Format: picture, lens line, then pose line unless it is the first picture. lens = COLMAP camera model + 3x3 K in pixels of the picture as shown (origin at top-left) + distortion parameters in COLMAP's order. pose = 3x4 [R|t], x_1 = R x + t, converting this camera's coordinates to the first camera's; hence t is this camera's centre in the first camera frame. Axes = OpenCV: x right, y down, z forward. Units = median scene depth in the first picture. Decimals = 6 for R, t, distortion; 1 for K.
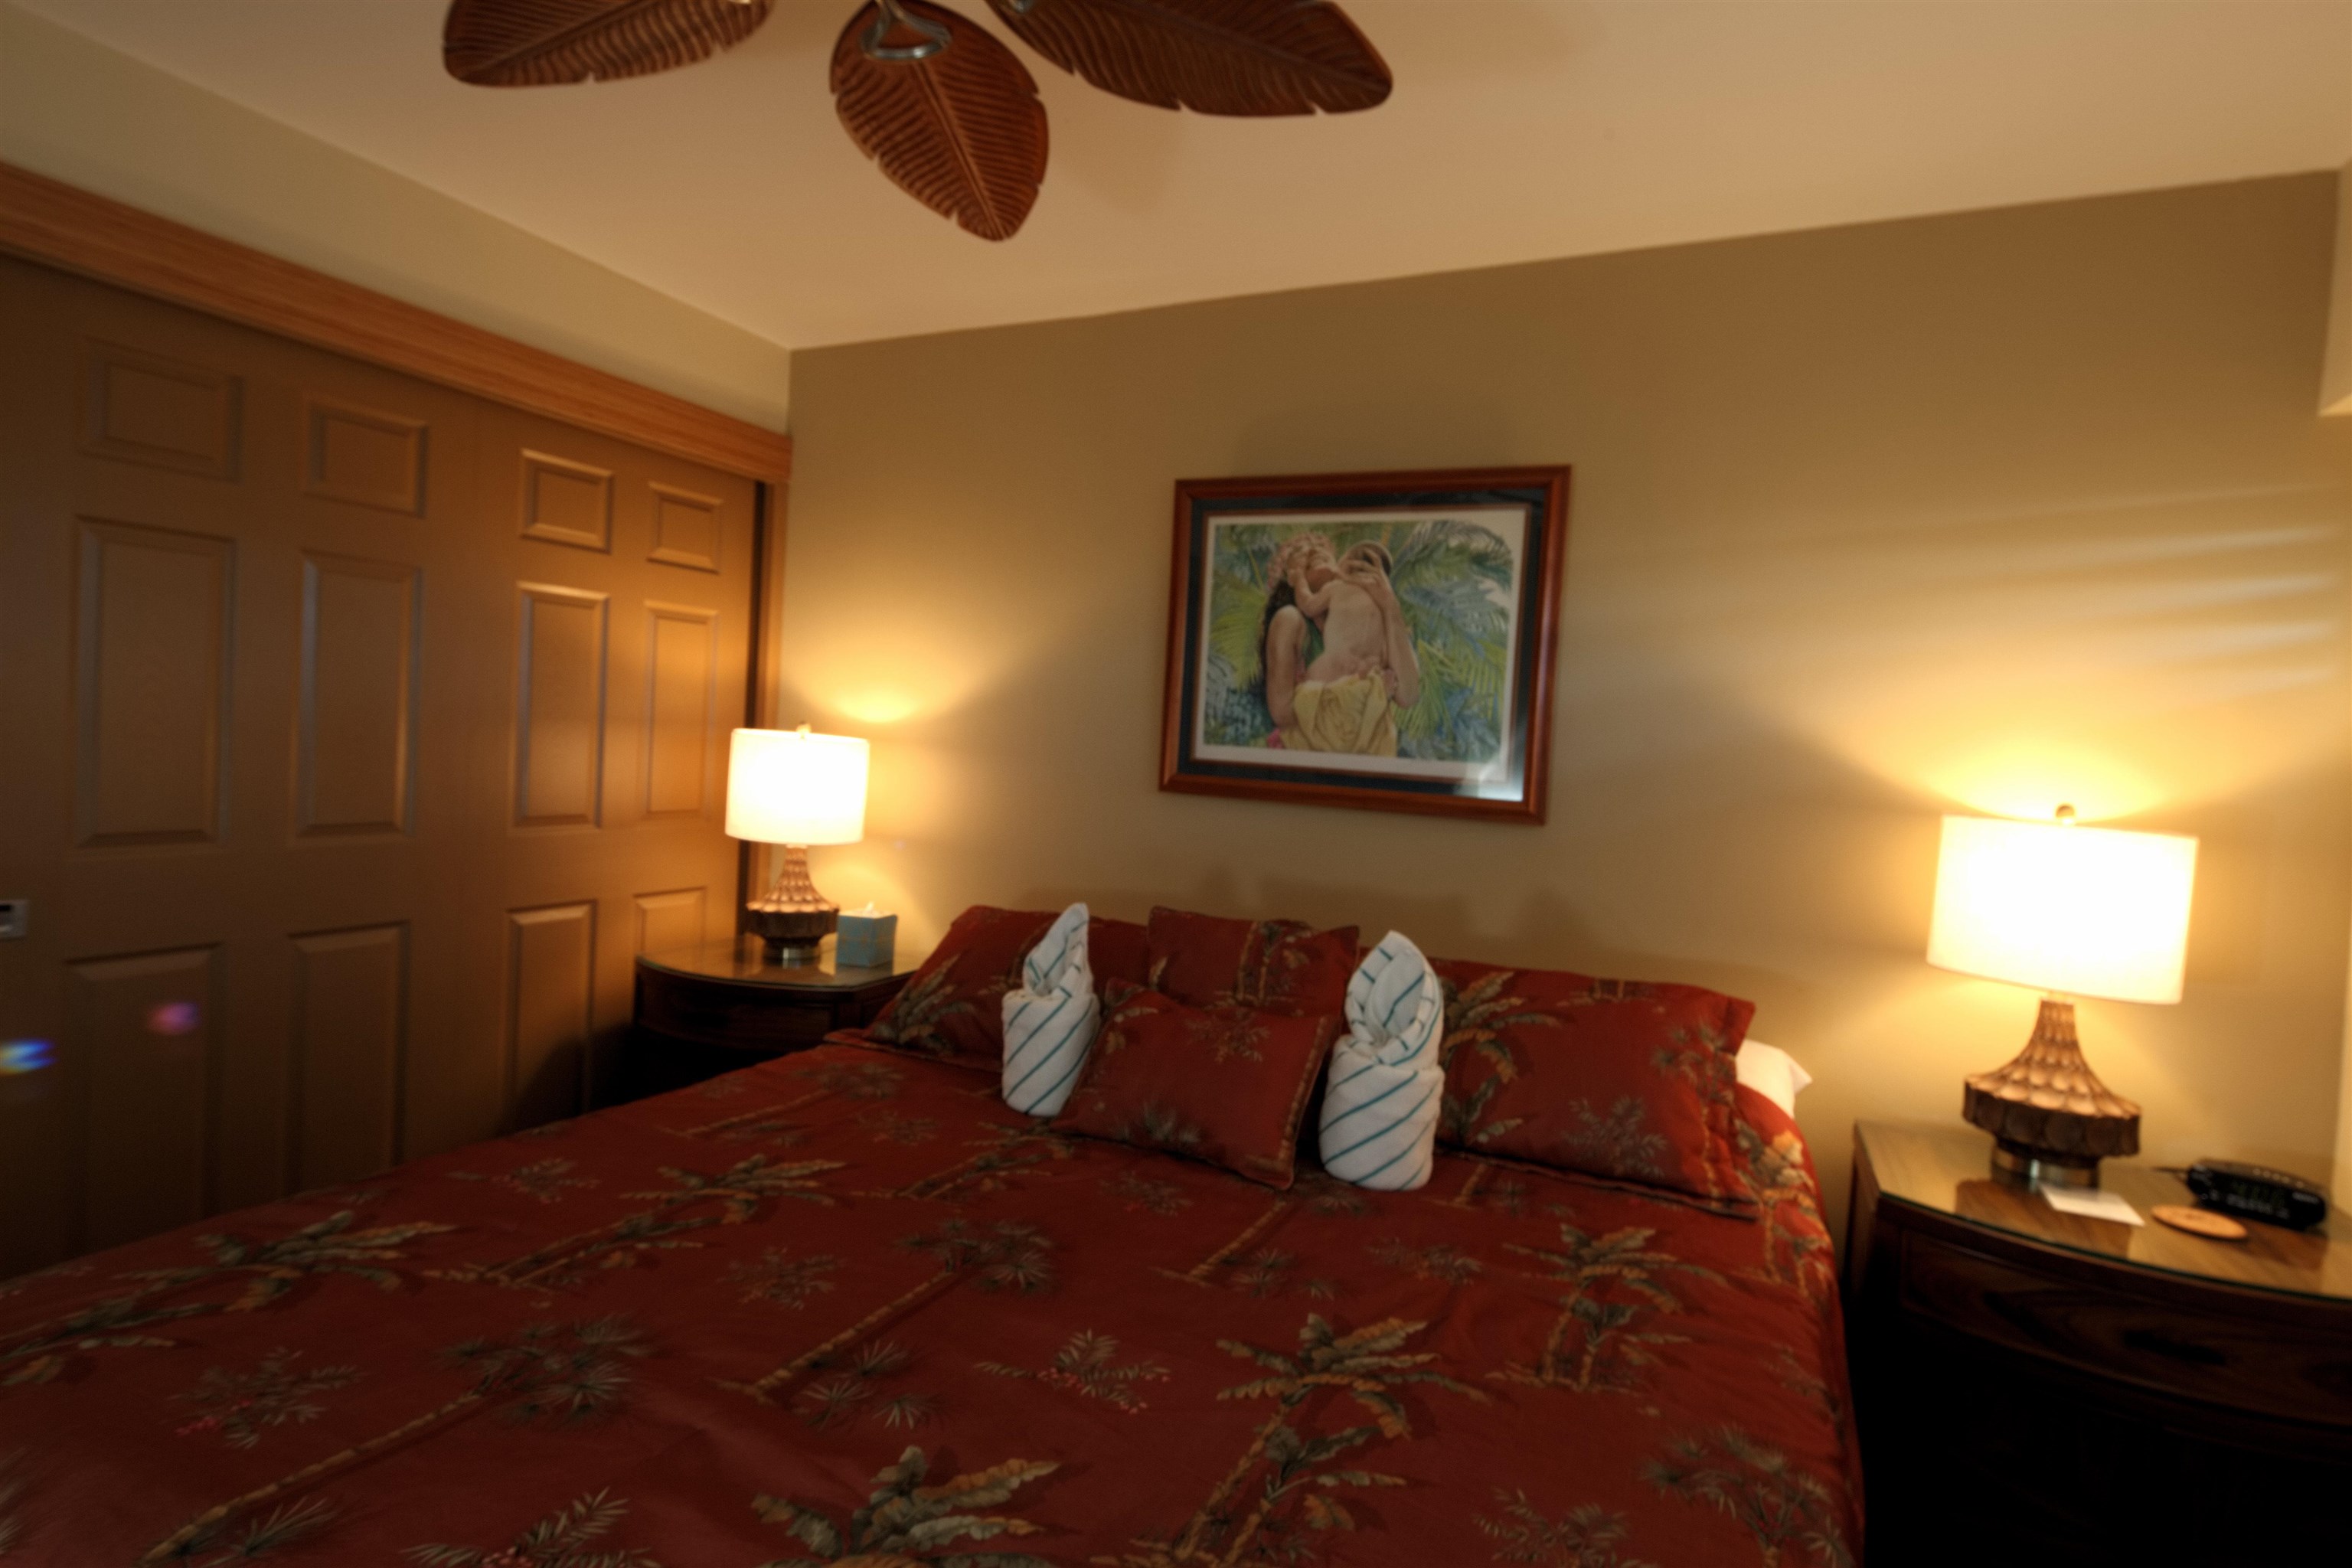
lens RADIAL K [[1147.0, 0, 1204.2], [0, 1147.0, 776.8], [0, 0, 1]] dist [0.002555, -0.004971]
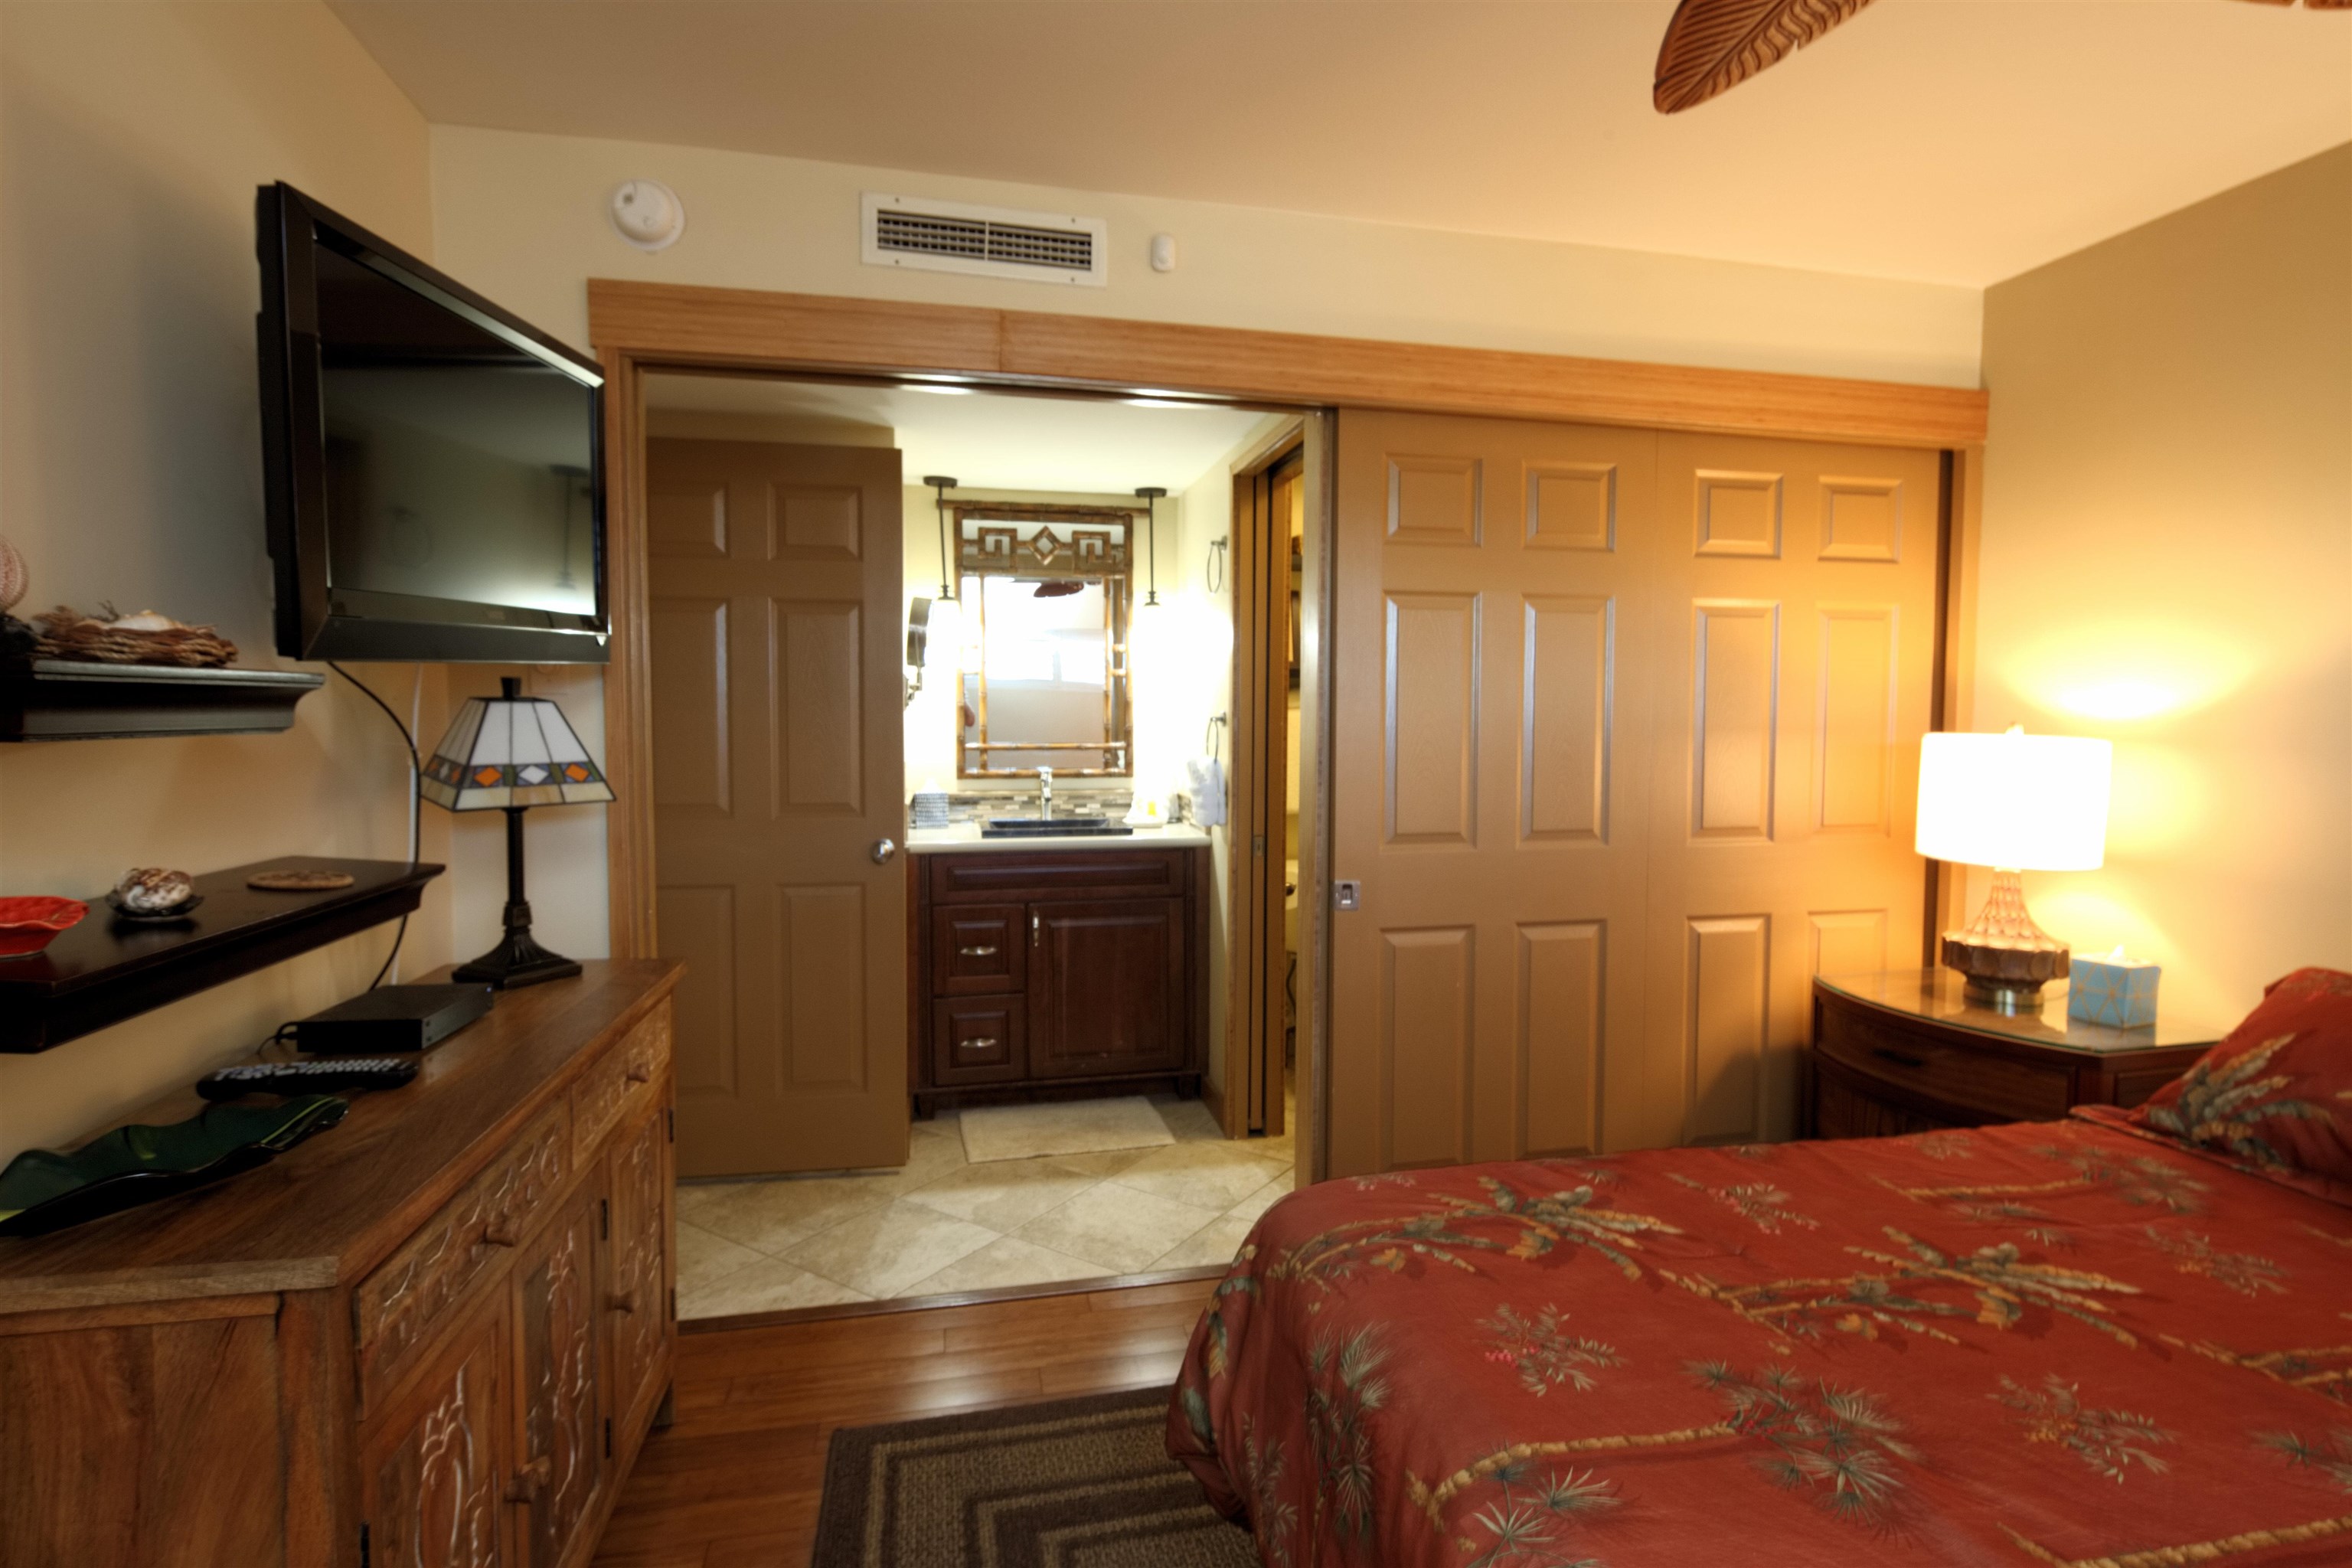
lens RADIAL K [[1147.0, 0, 1204.2], [0, 1147.0, 776.8], [0, 0, 1]] dist [0.002555, -0.004971]
pose [[0.611114, -0.012158, -0.791449, -0.074350], [0.003323, 0.999913, -0.012794, 0.001993], [0.791536, 0.005189, 0.611101, 0.032737]]
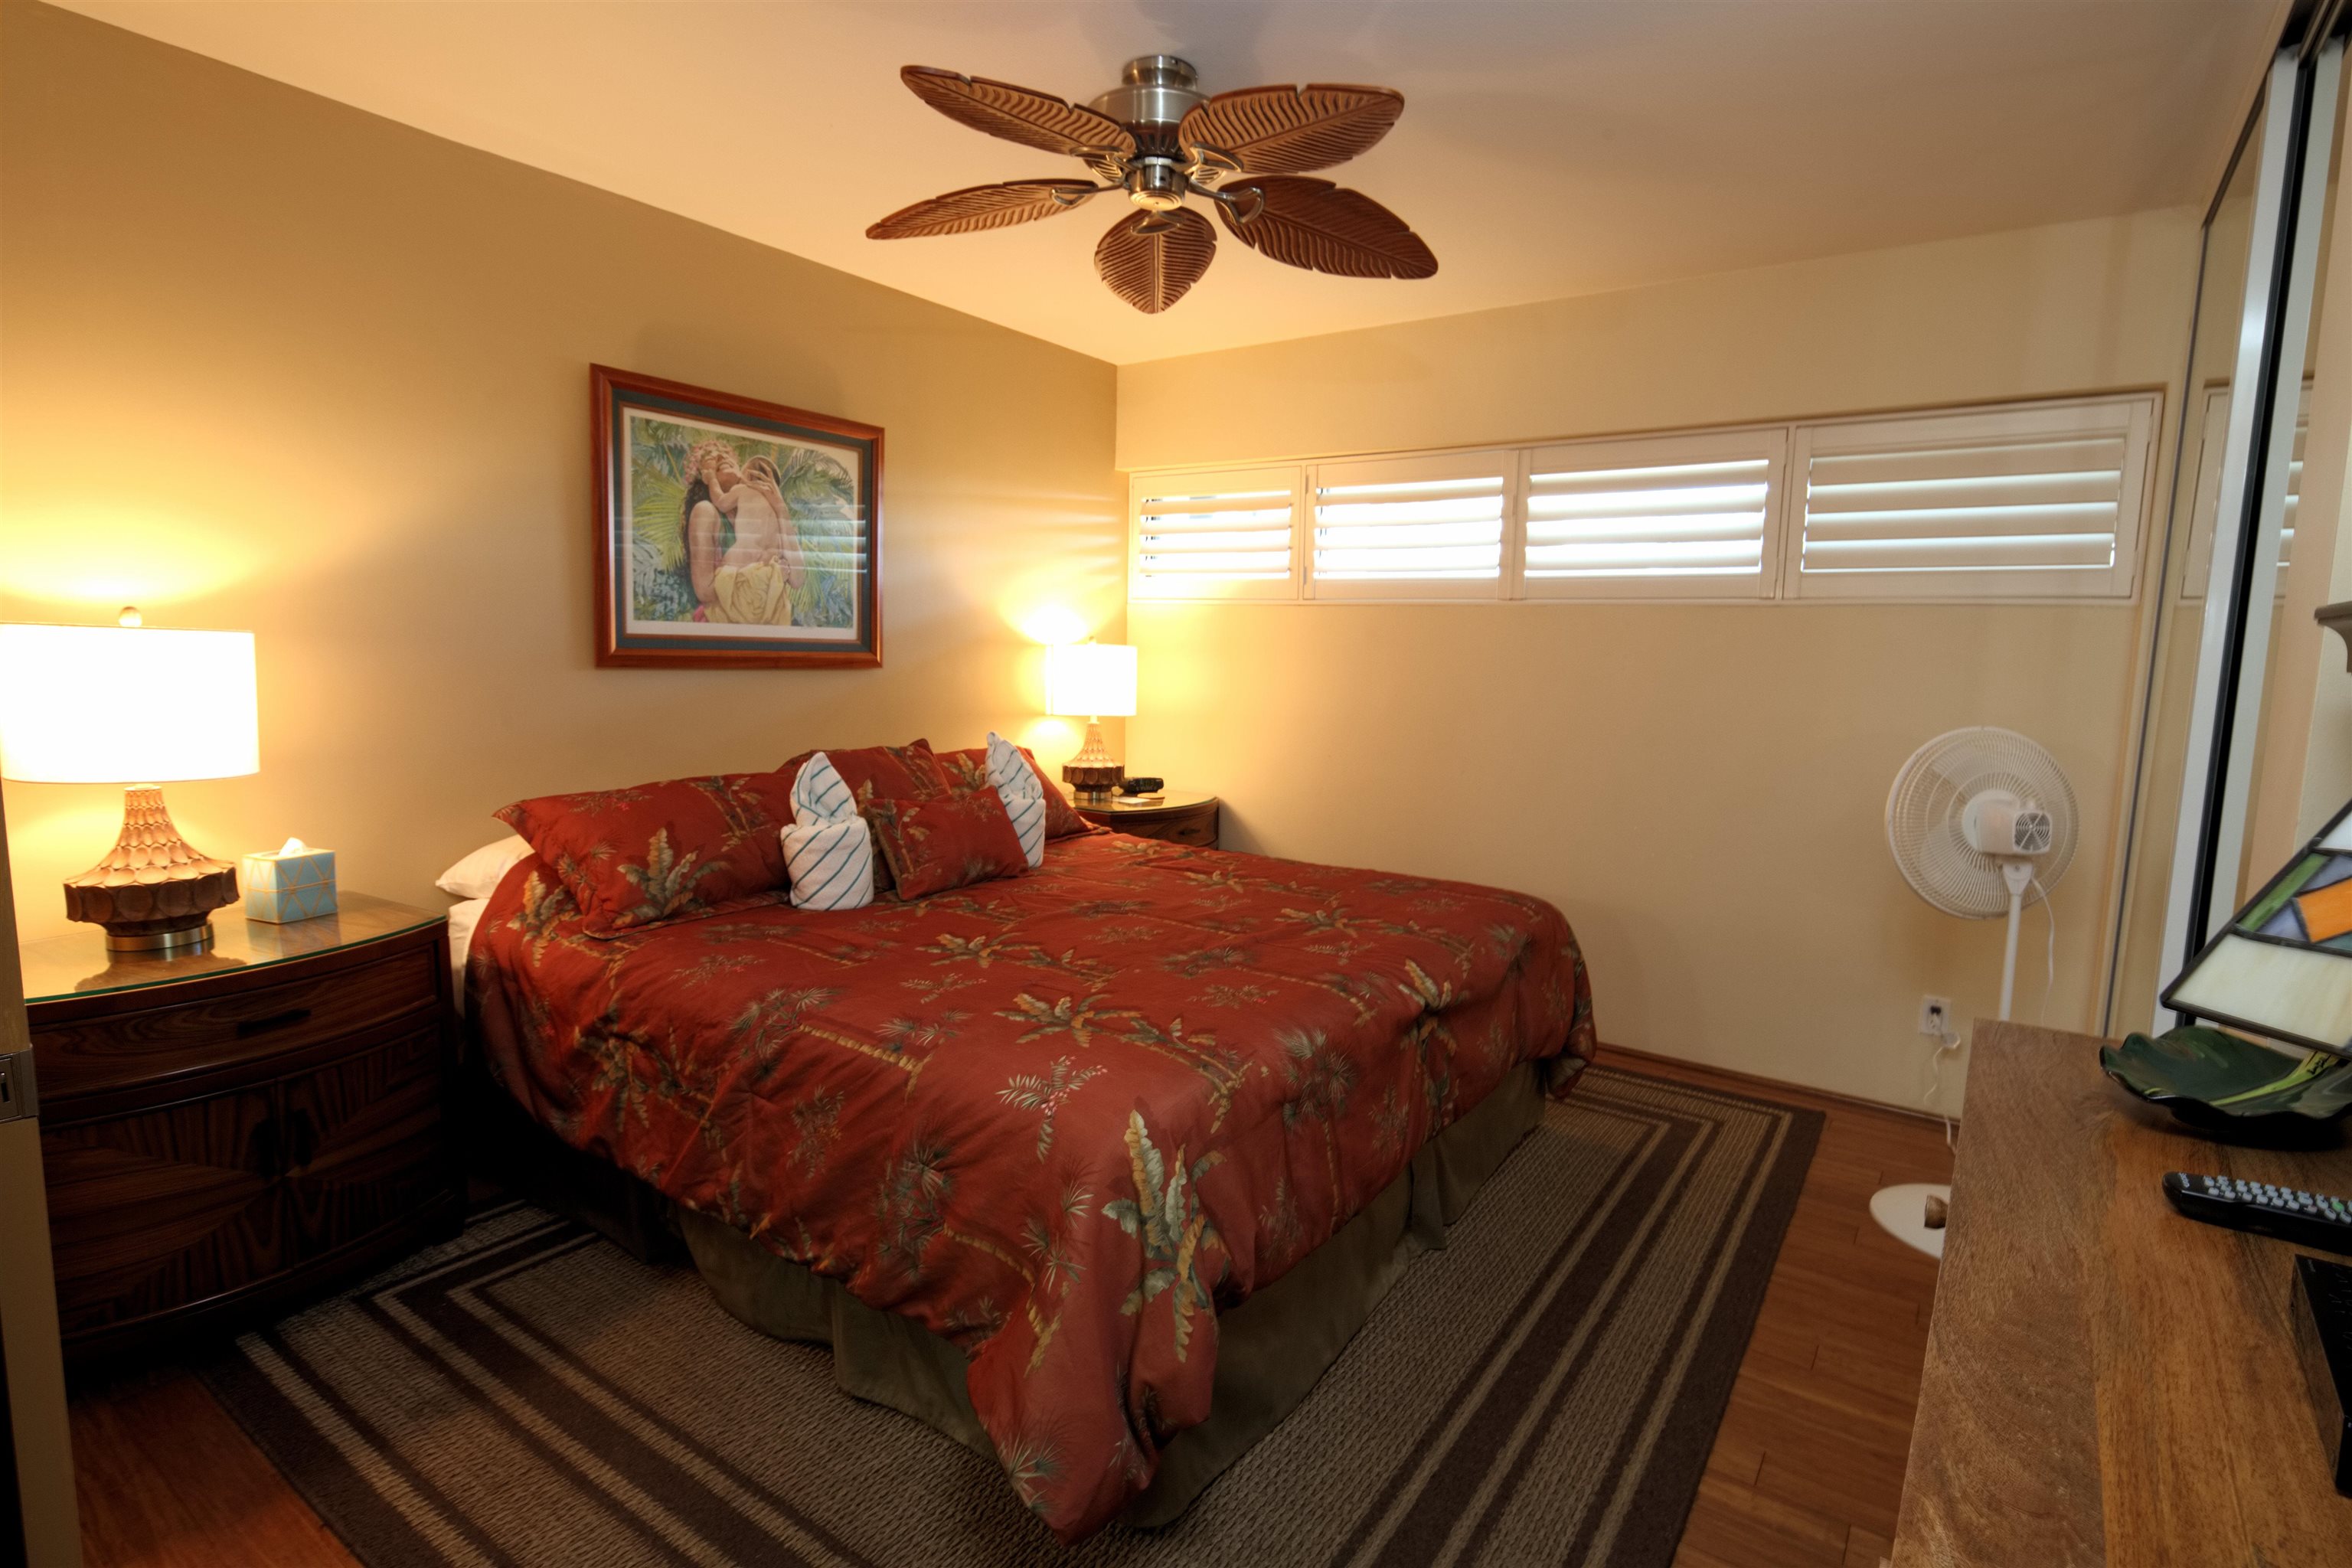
lens RADIAL K [[1147.0, 0, 1204.2], [0, 1147.0, 776.8], [0, 0, 1]] dist [0.002555, -0.004971]
pose [[0.167411, -0.171135, 0.970920, -1.388337], [0.016987, 0.985173, 0.170719, -0.080933], [-0.985741, -0.012087, 0.167836, 0.384140]]
